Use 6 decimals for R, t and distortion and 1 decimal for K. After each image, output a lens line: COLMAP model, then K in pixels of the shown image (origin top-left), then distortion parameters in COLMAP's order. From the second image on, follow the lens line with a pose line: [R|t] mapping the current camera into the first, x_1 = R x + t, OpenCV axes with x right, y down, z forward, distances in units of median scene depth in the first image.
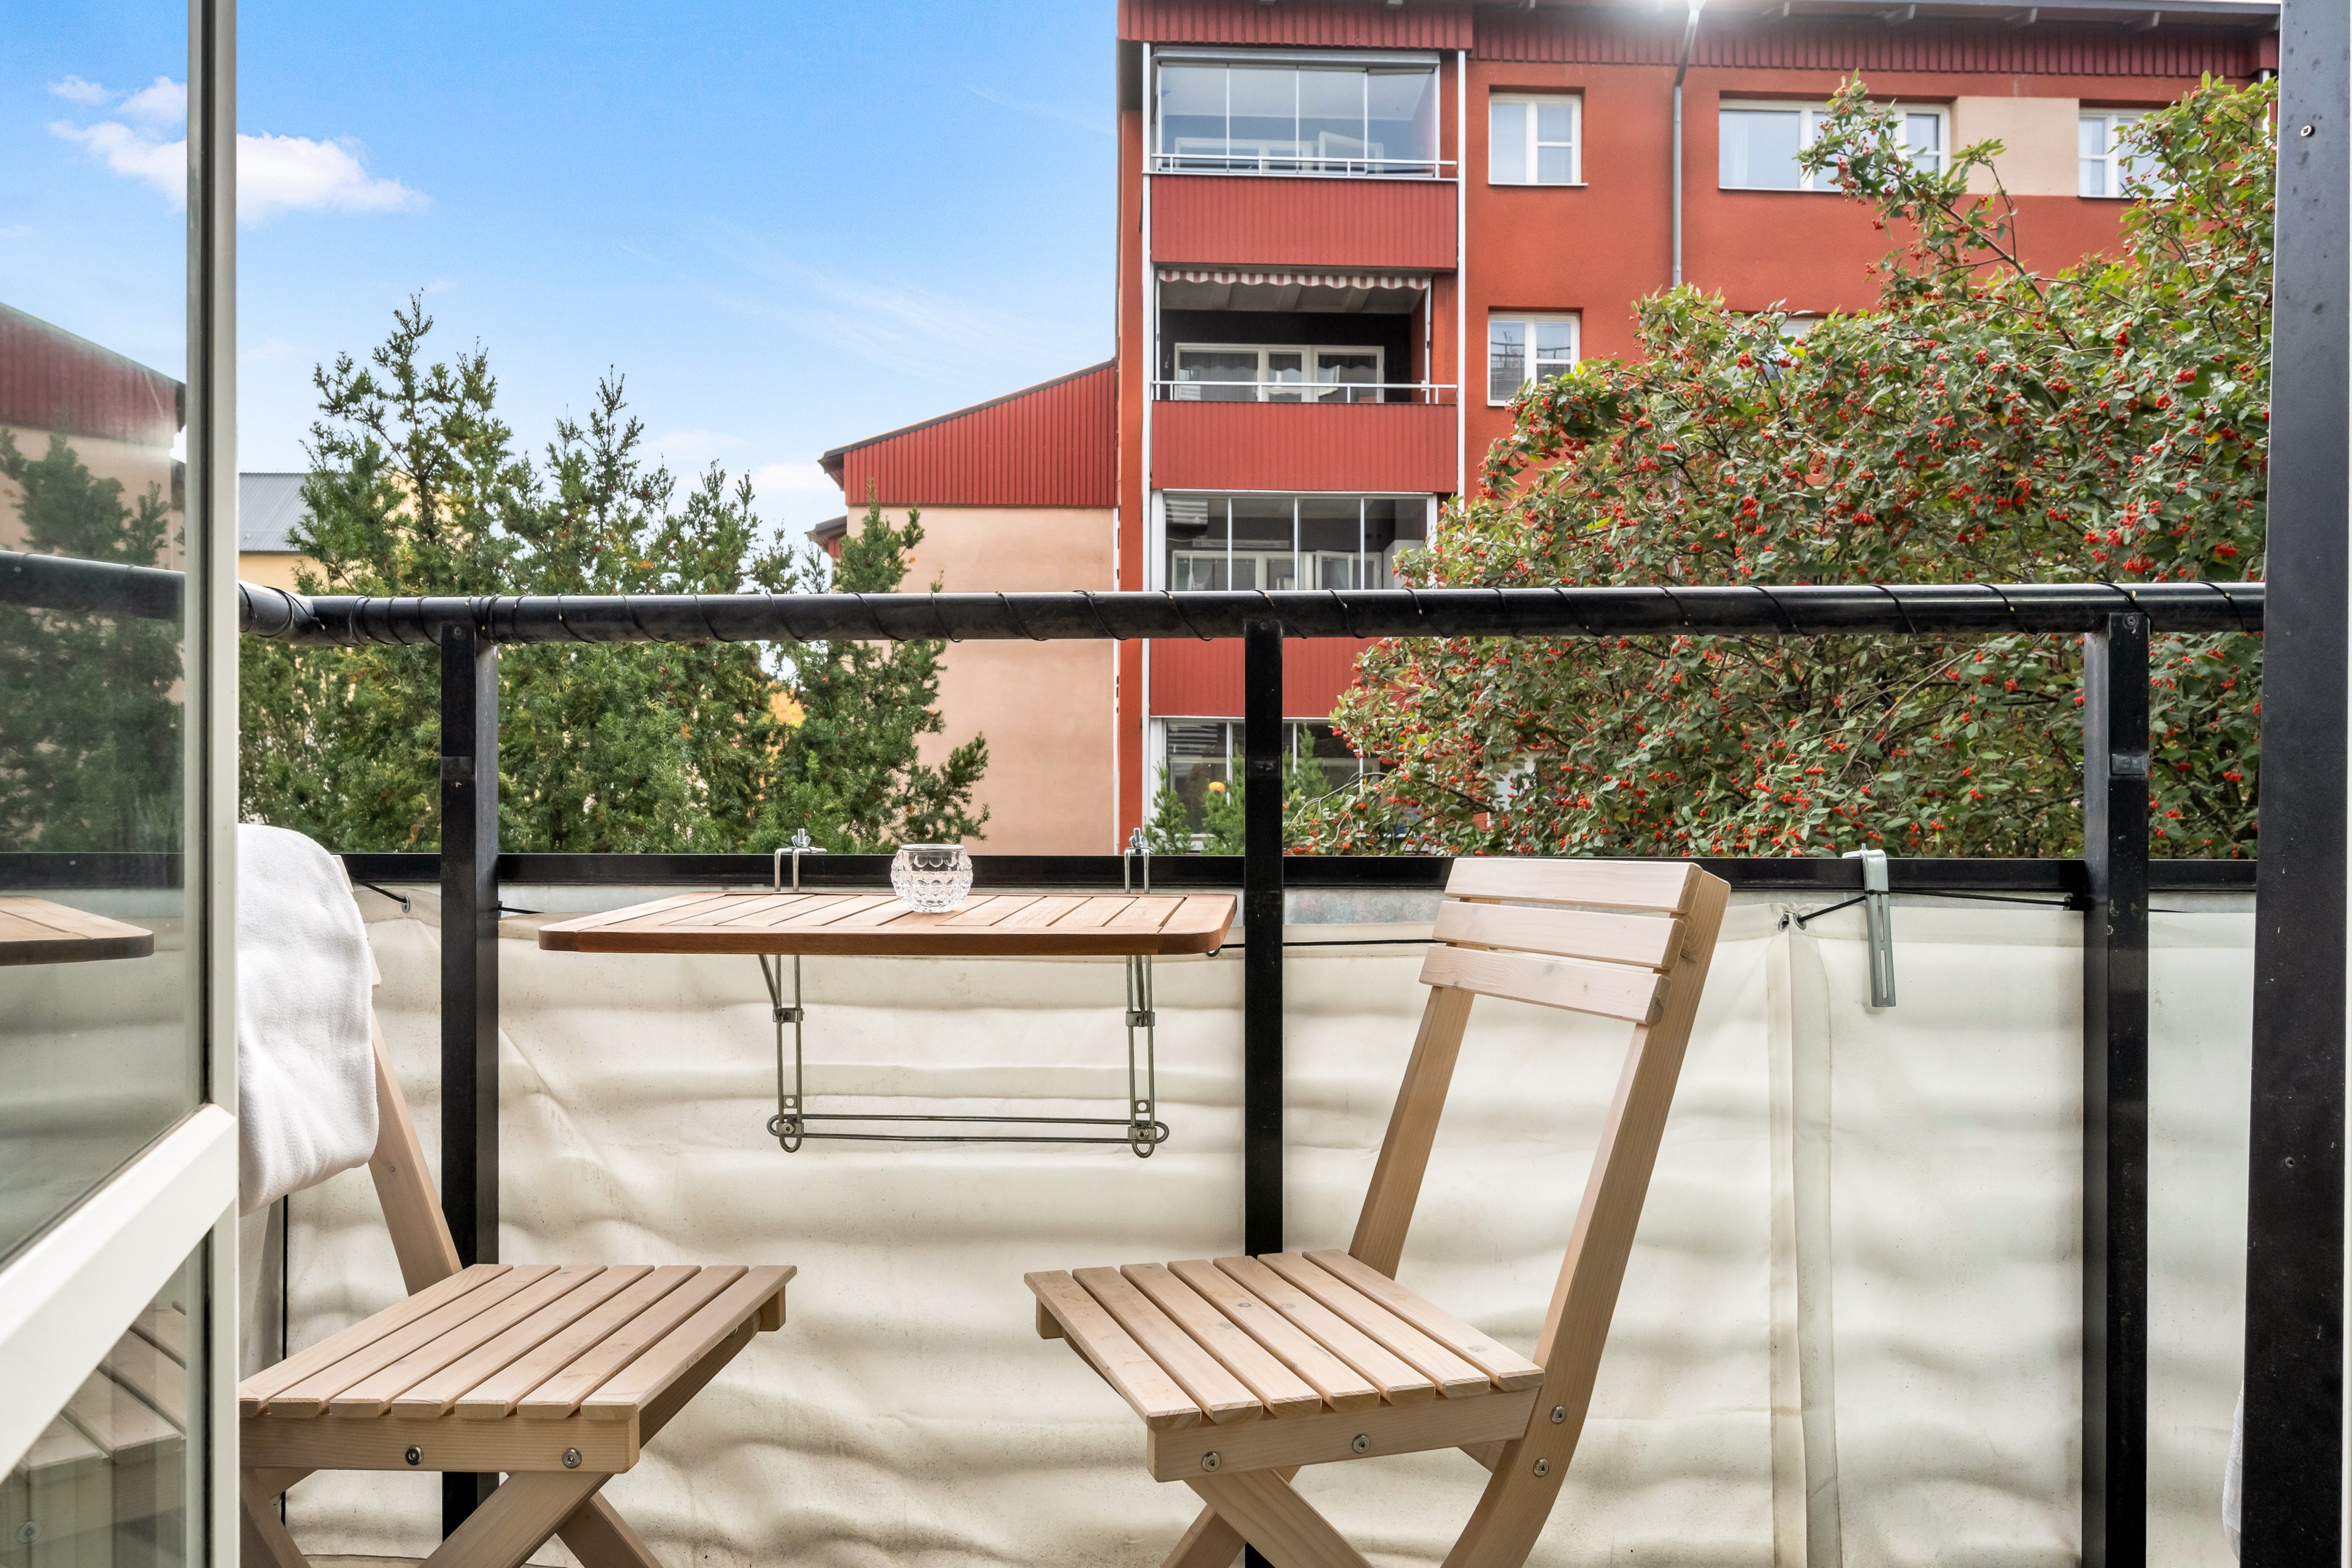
lens RADIAL K [[1515.7, 0, 1174.1], [0, 1515.7, 799.9], [0, 0, 1]] dist [-0.001100, -0.000238]
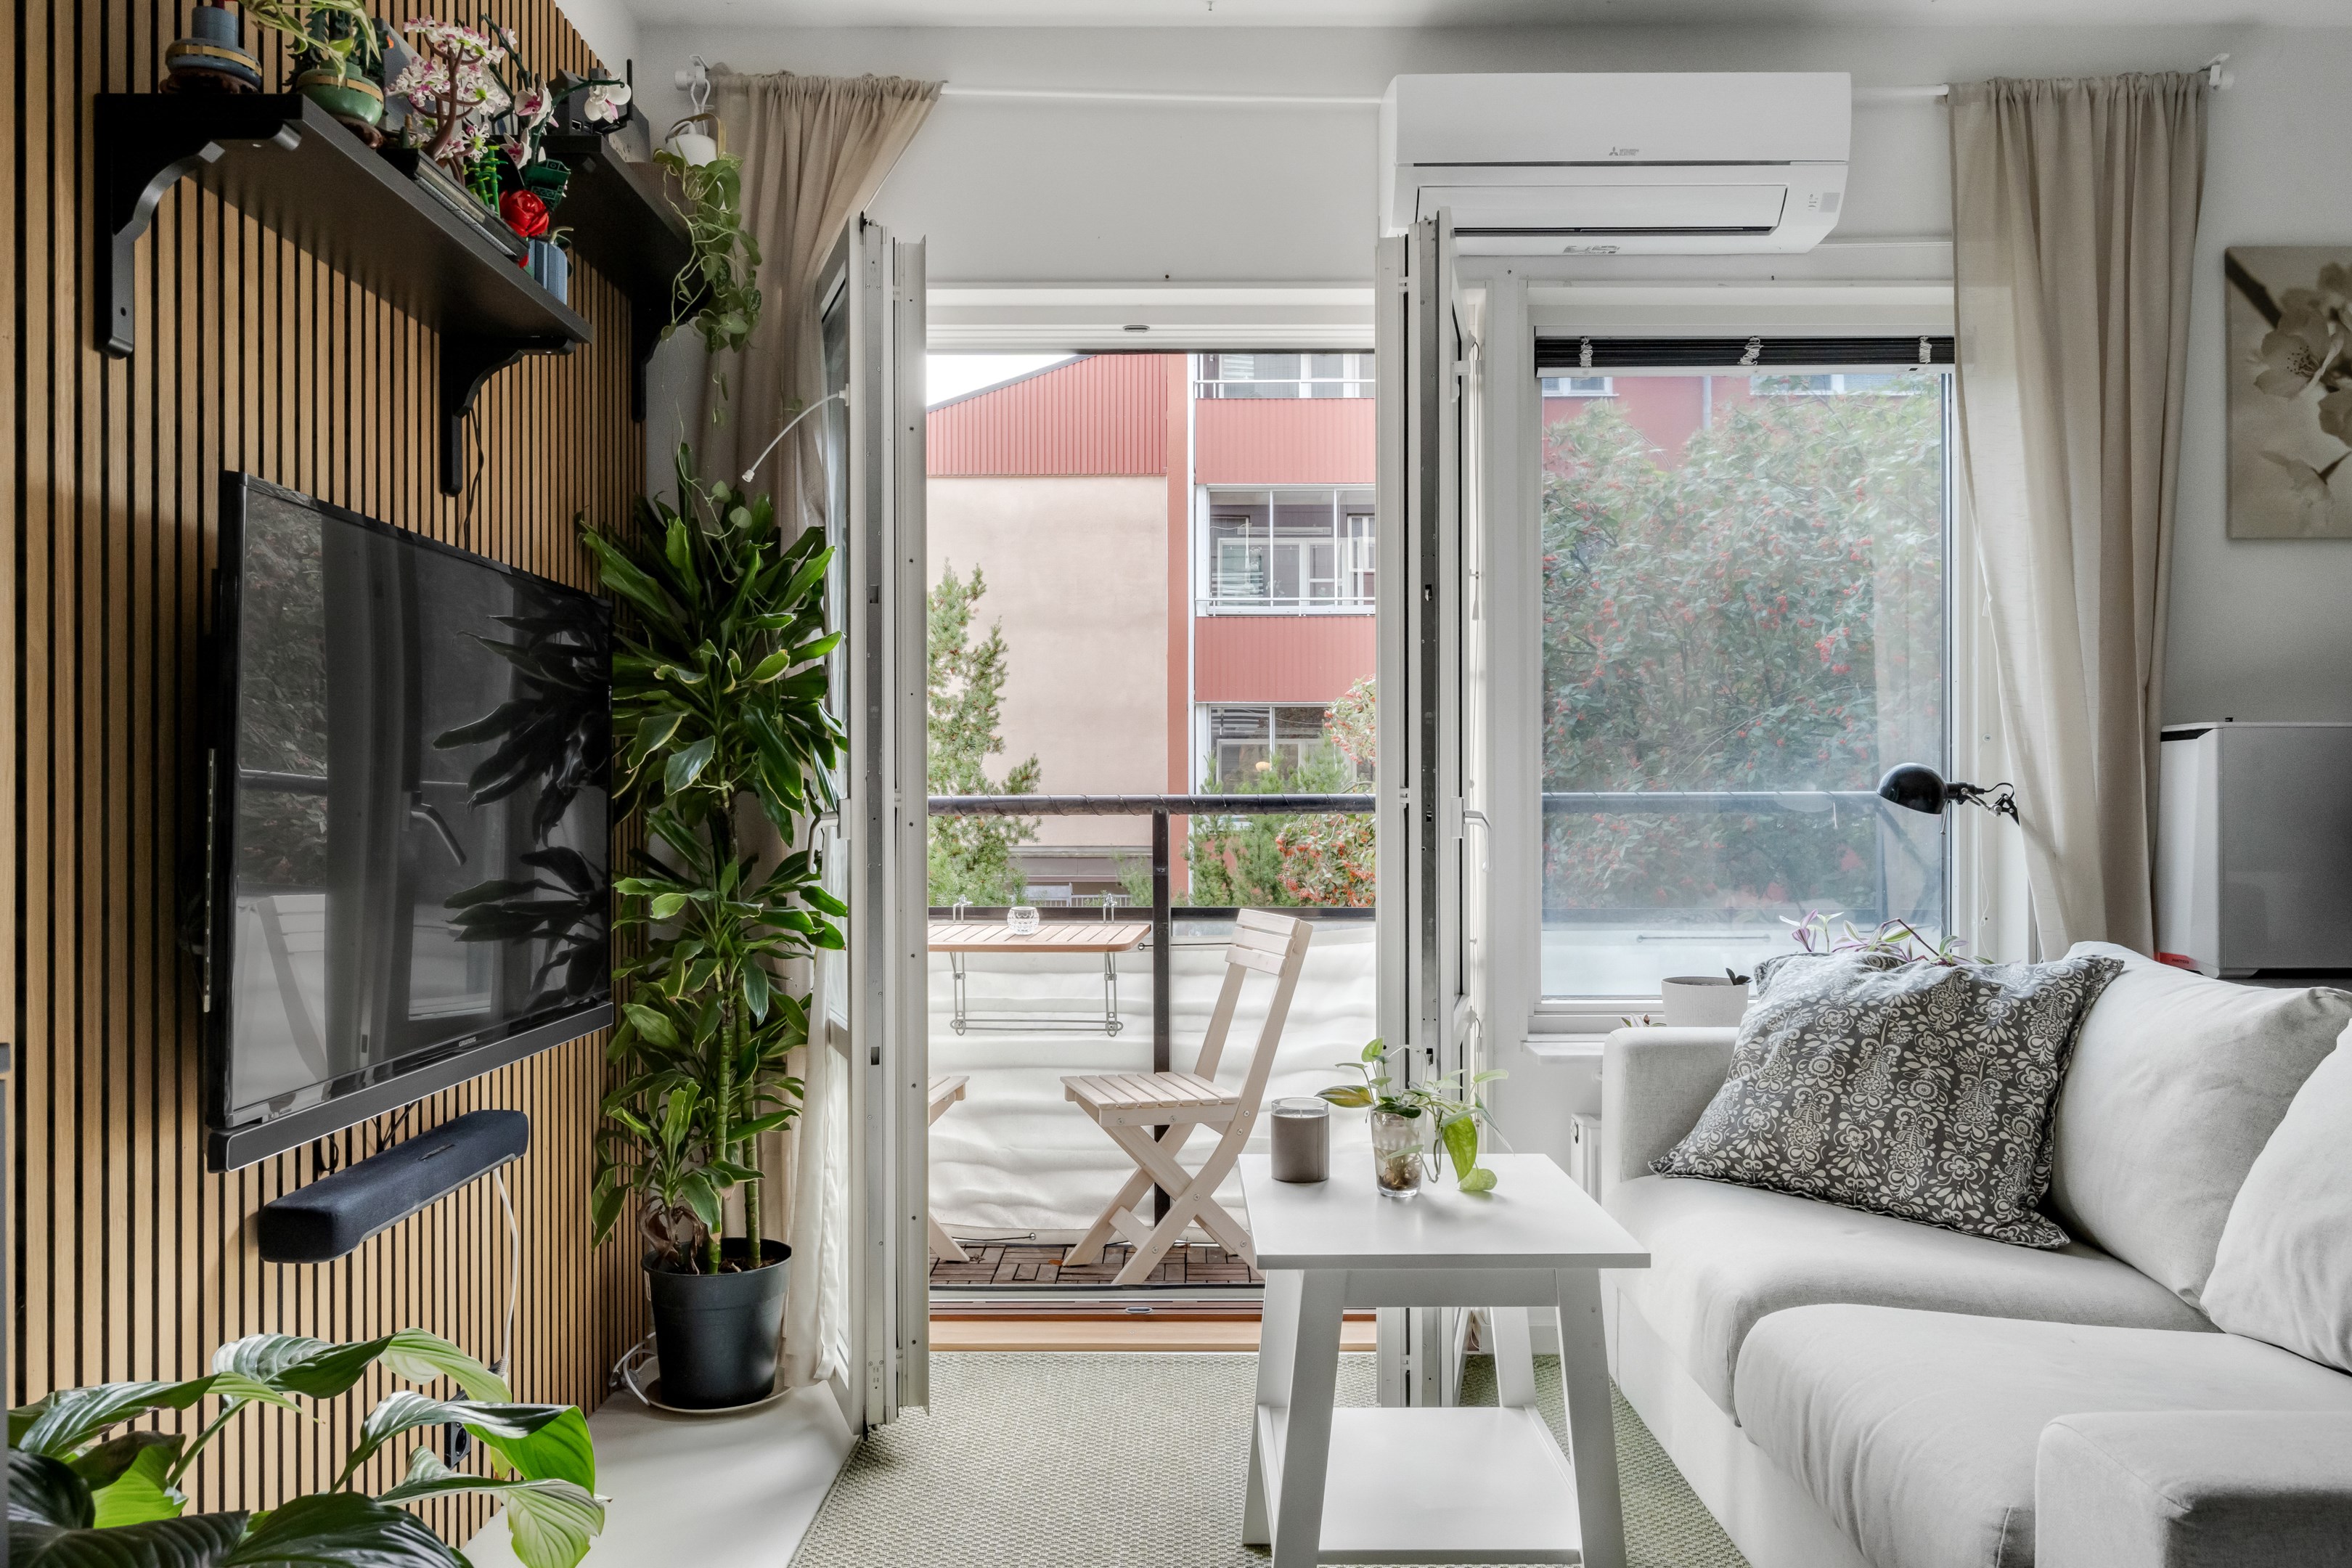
lens RADIAL K [[1483.2, 0, 1178.9], [0, 1483.2, 782.6], [0, 0, 1]] dist [0.002425, -0.003060]
pose [[0.999568, -0.006466, -0.028657, 0.150959], [0.006508, 0.999978, 0.001363, -0.157253], [0.028648, -0.001549, 0.999588, -1.281911]]
